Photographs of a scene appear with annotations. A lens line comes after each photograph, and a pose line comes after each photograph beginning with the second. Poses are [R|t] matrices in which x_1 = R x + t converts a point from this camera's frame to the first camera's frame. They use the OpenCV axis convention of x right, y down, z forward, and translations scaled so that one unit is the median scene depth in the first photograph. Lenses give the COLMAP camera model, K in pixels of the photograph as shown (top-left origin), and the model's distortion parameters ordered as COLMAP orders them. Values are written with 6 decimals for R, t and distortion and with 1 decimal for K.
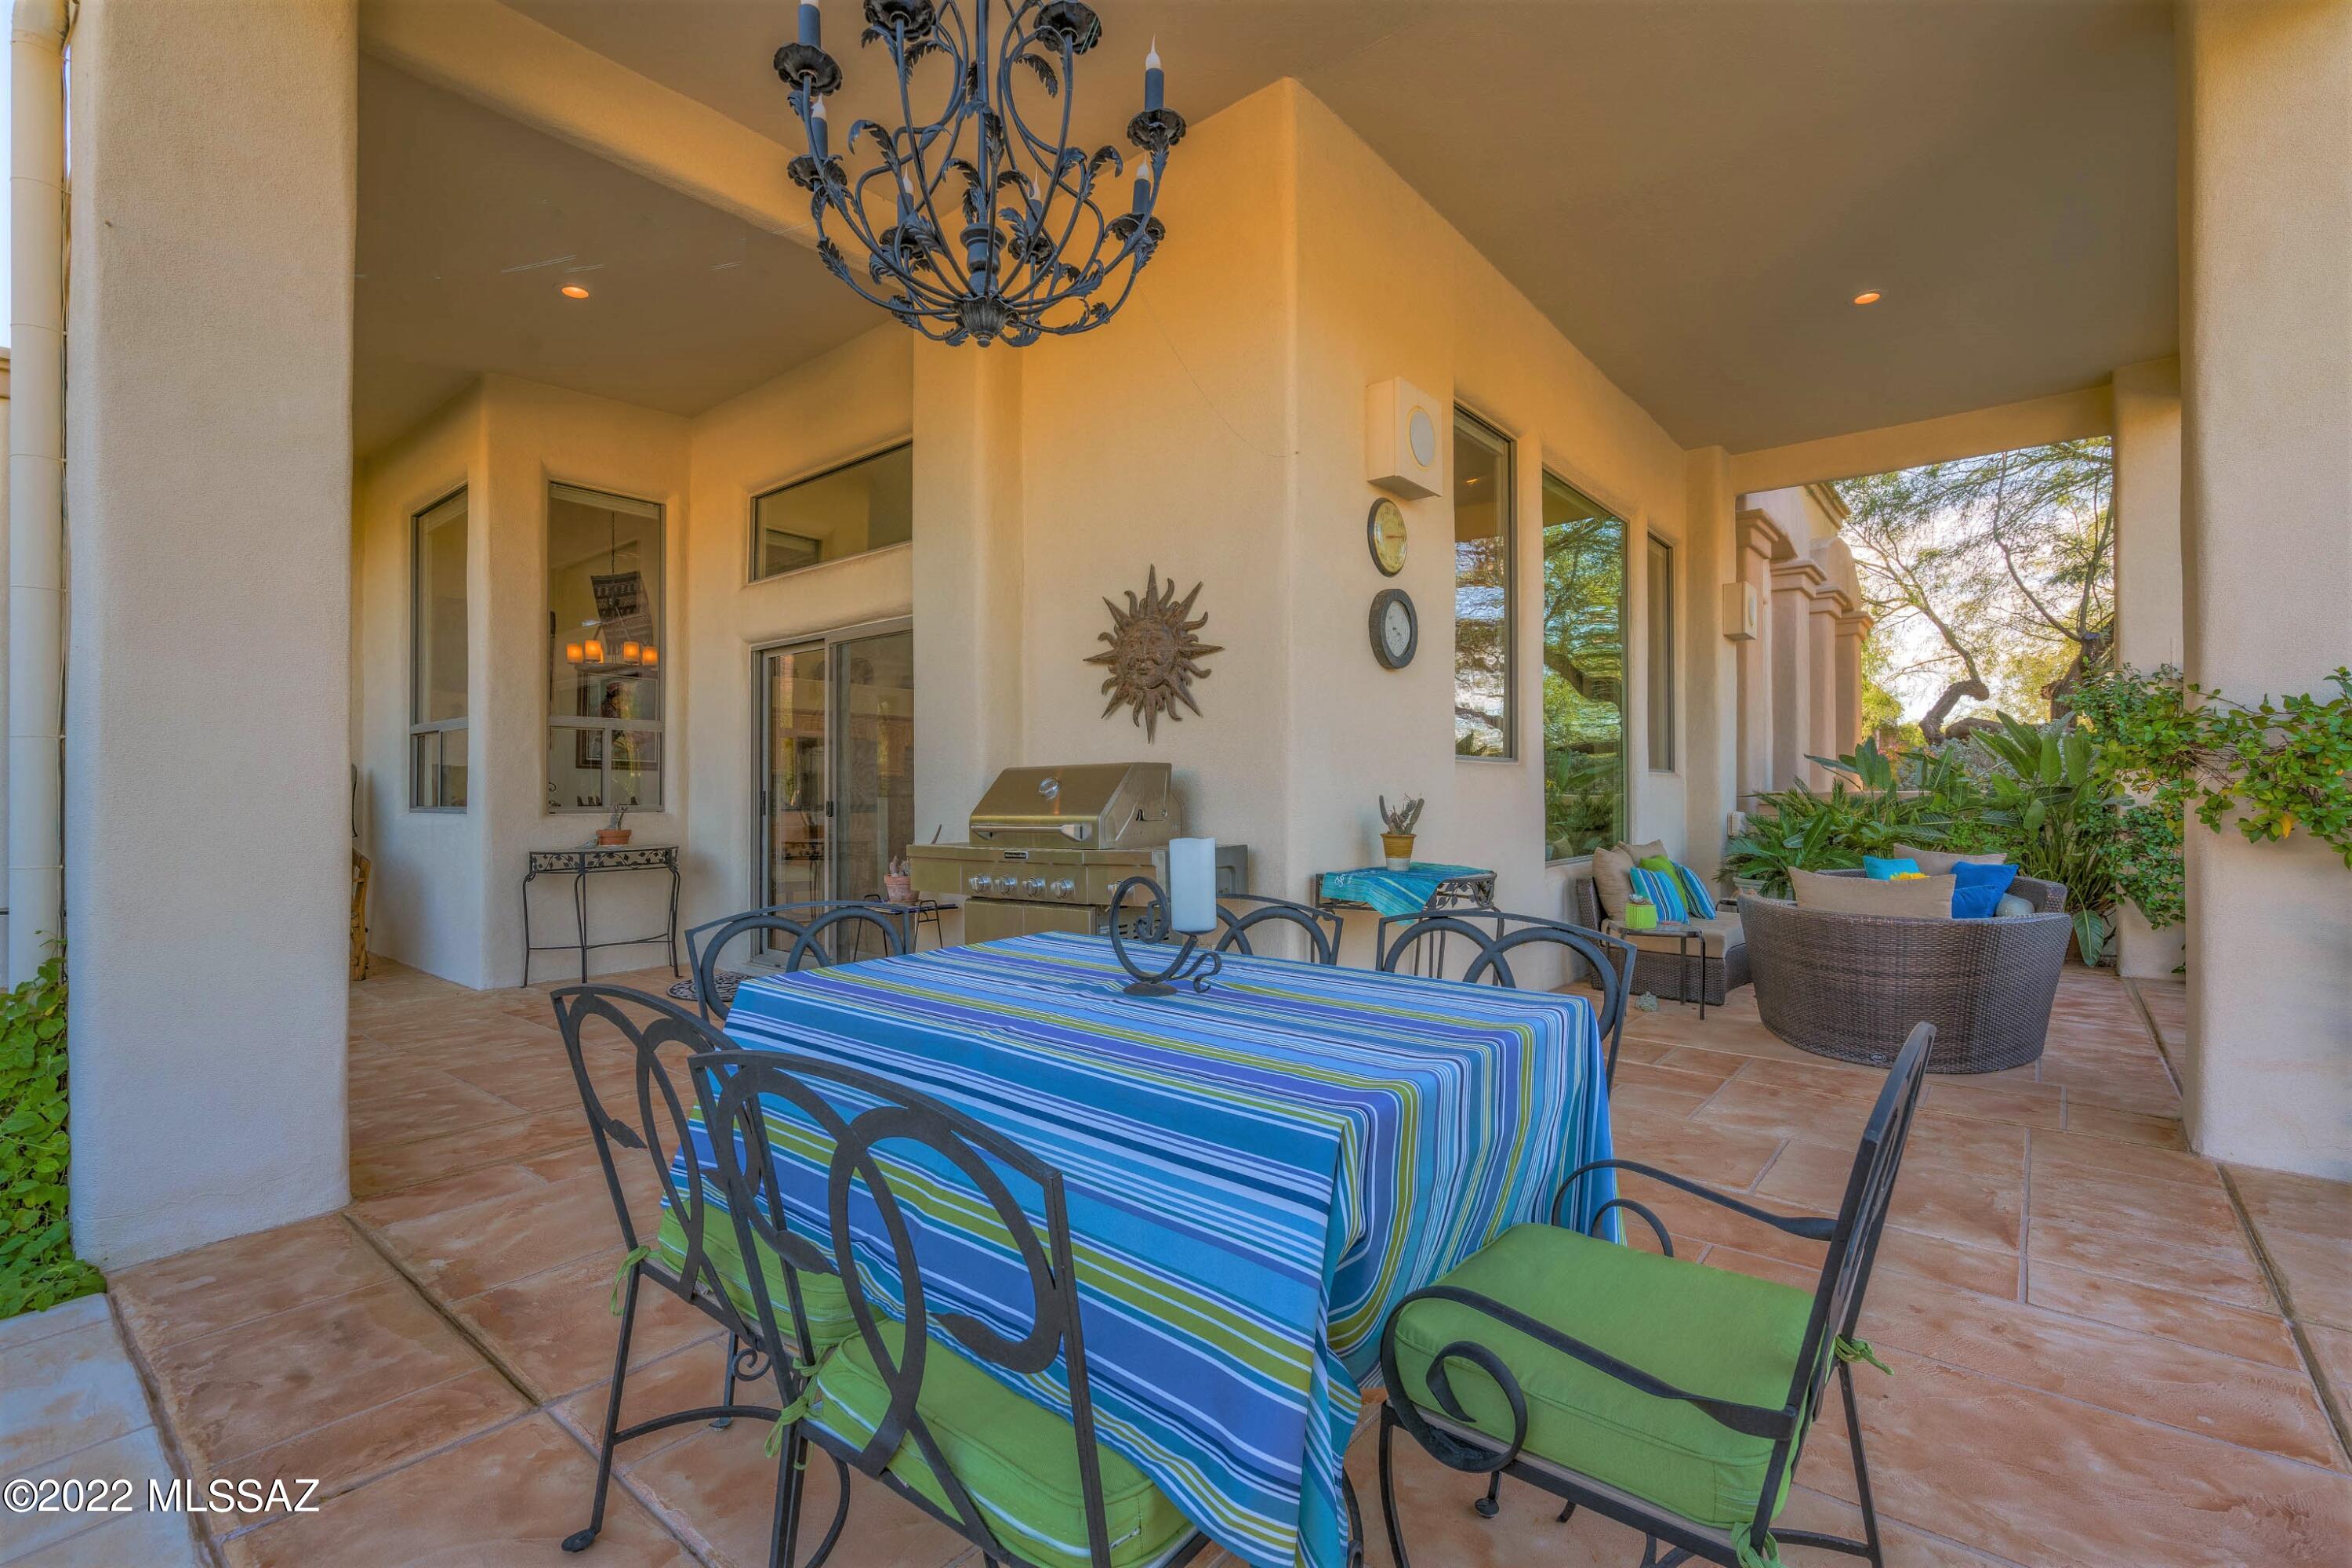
lens RADIAL K [[1057.3, 0, 1172.5], [0, 1057.3, 782.4], [0, 0, 1]] dist [0.002082, 0.001918]
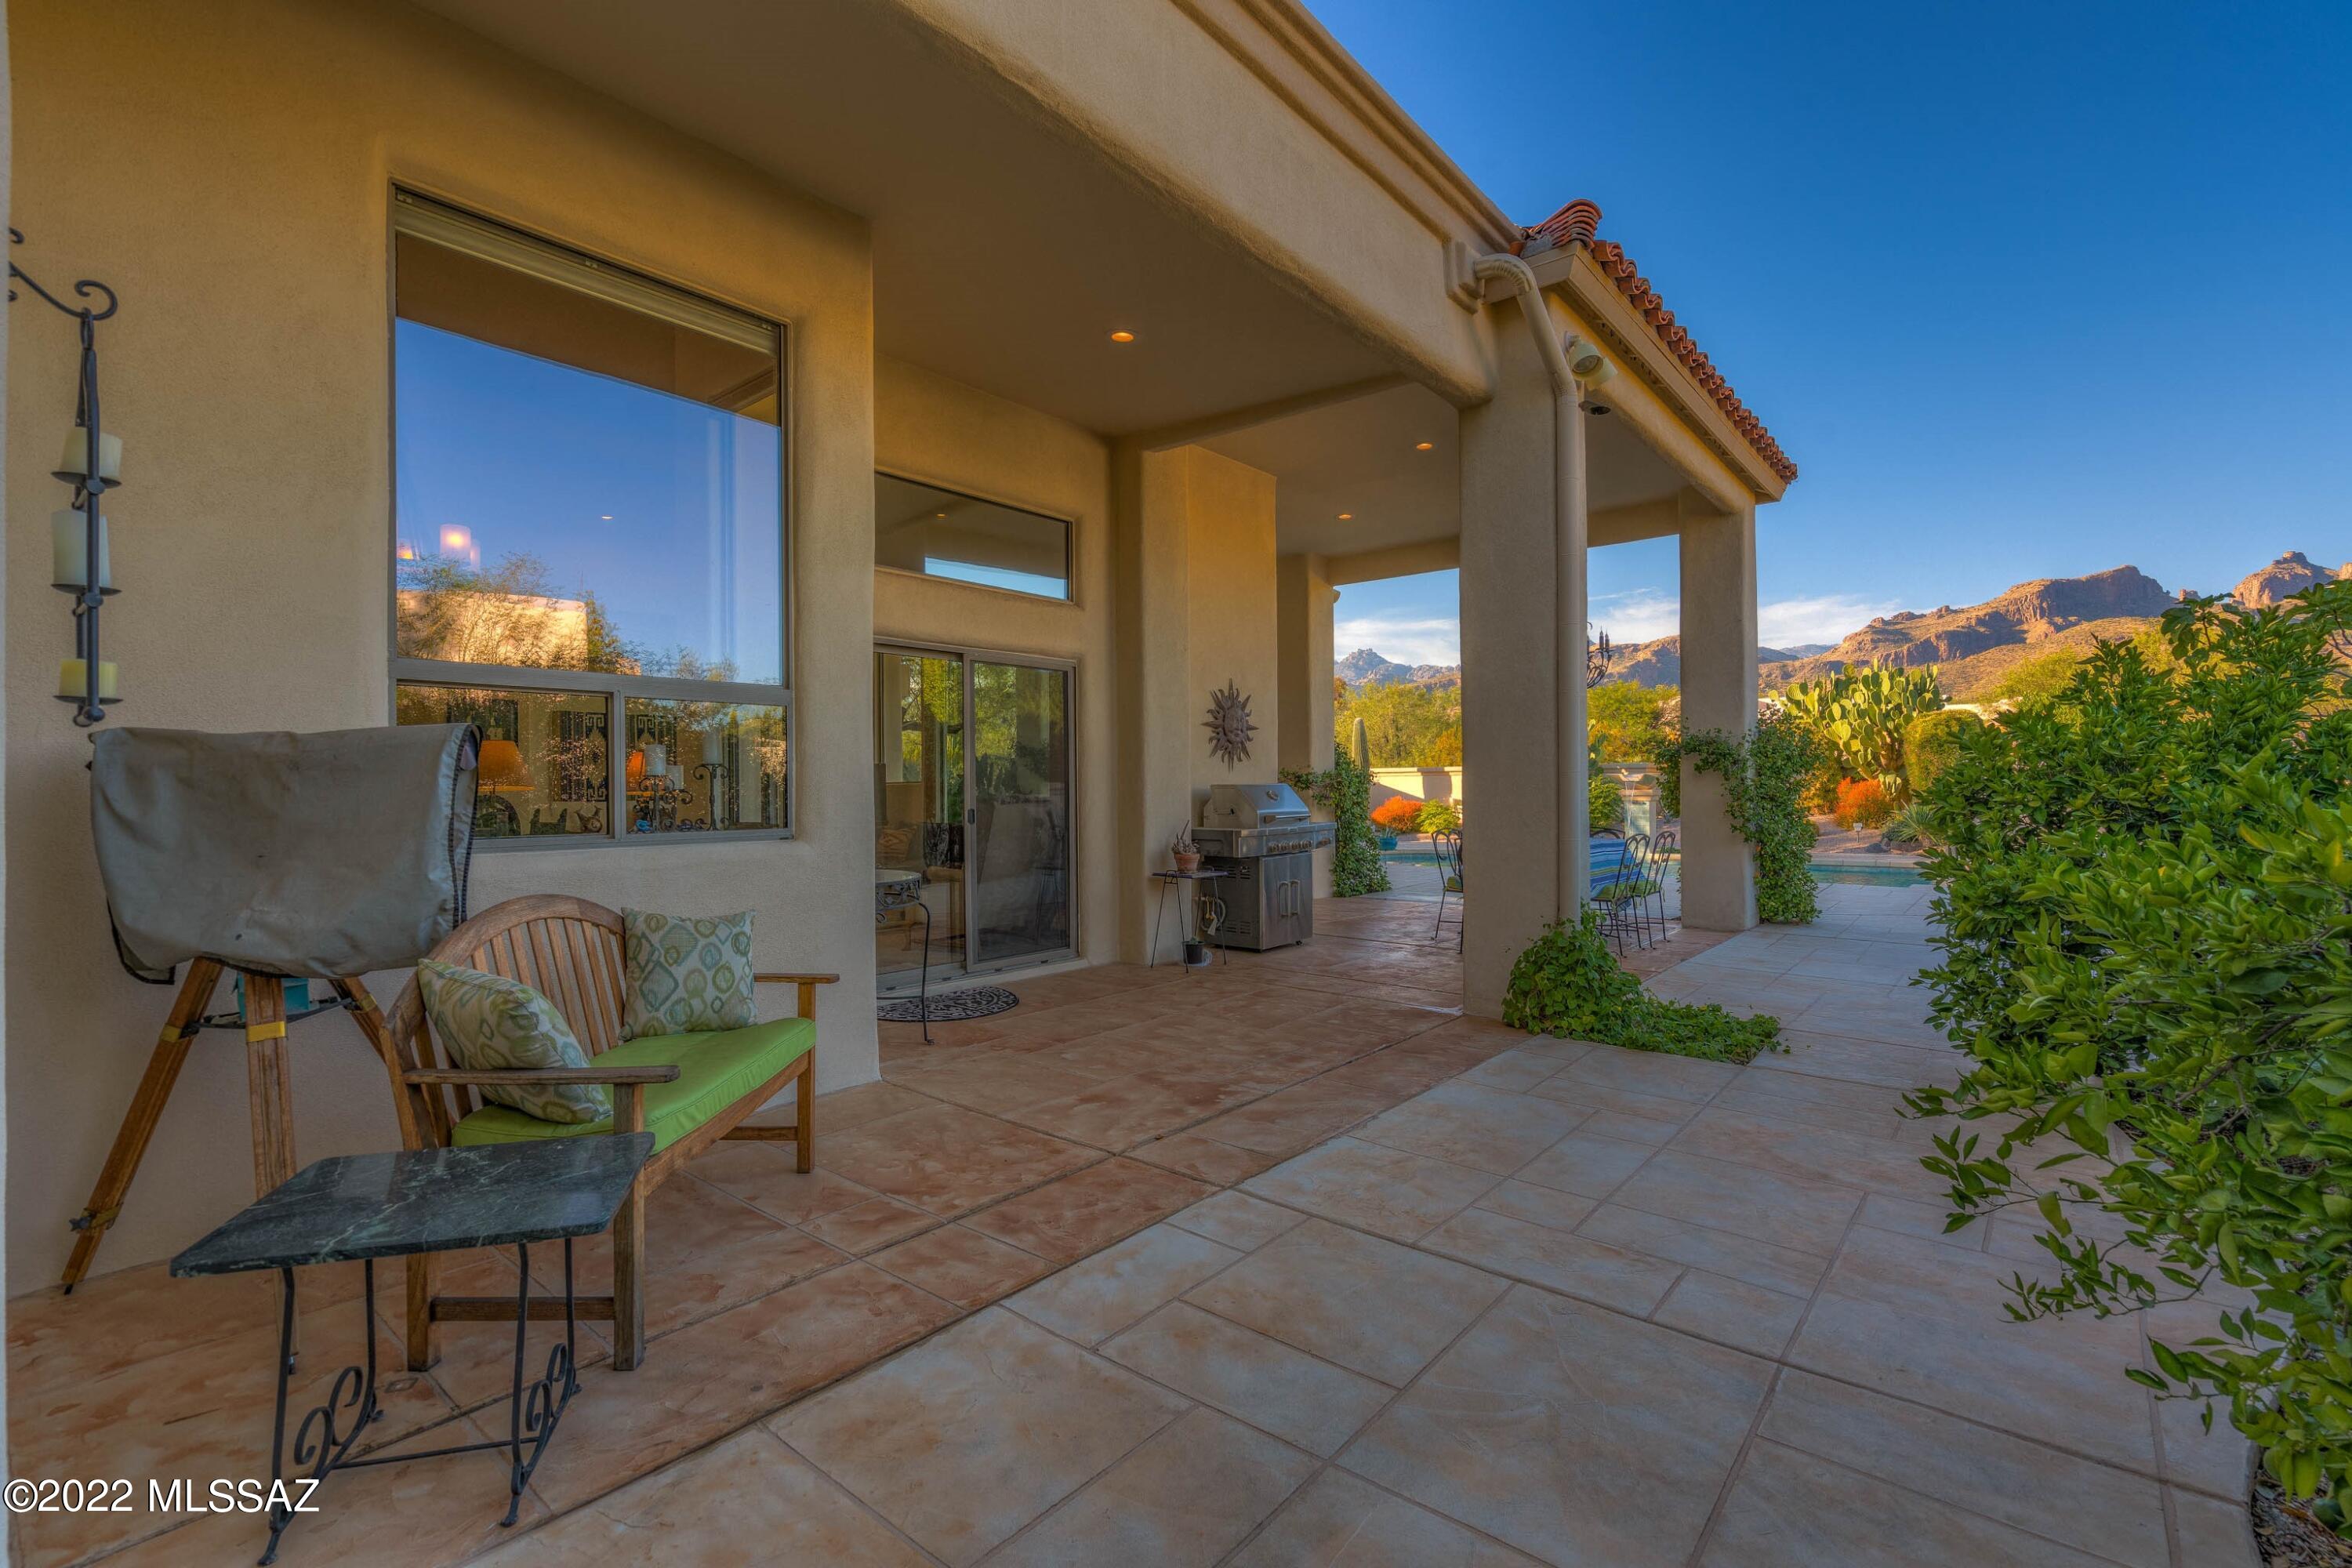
lens RADIAL K [[1057.3, 0, 1175.5], [0, 1057.3, 789.1], [0, 0, 1]] dist [0.002082, 0.001918]
pose [[0.003119, 0.005288, 0.999981, -1.870884], [-0.002577, 0.999983, -0.005280, 0.002126], [-0.999992, -0.002561, 0.003133, 1.073208]]
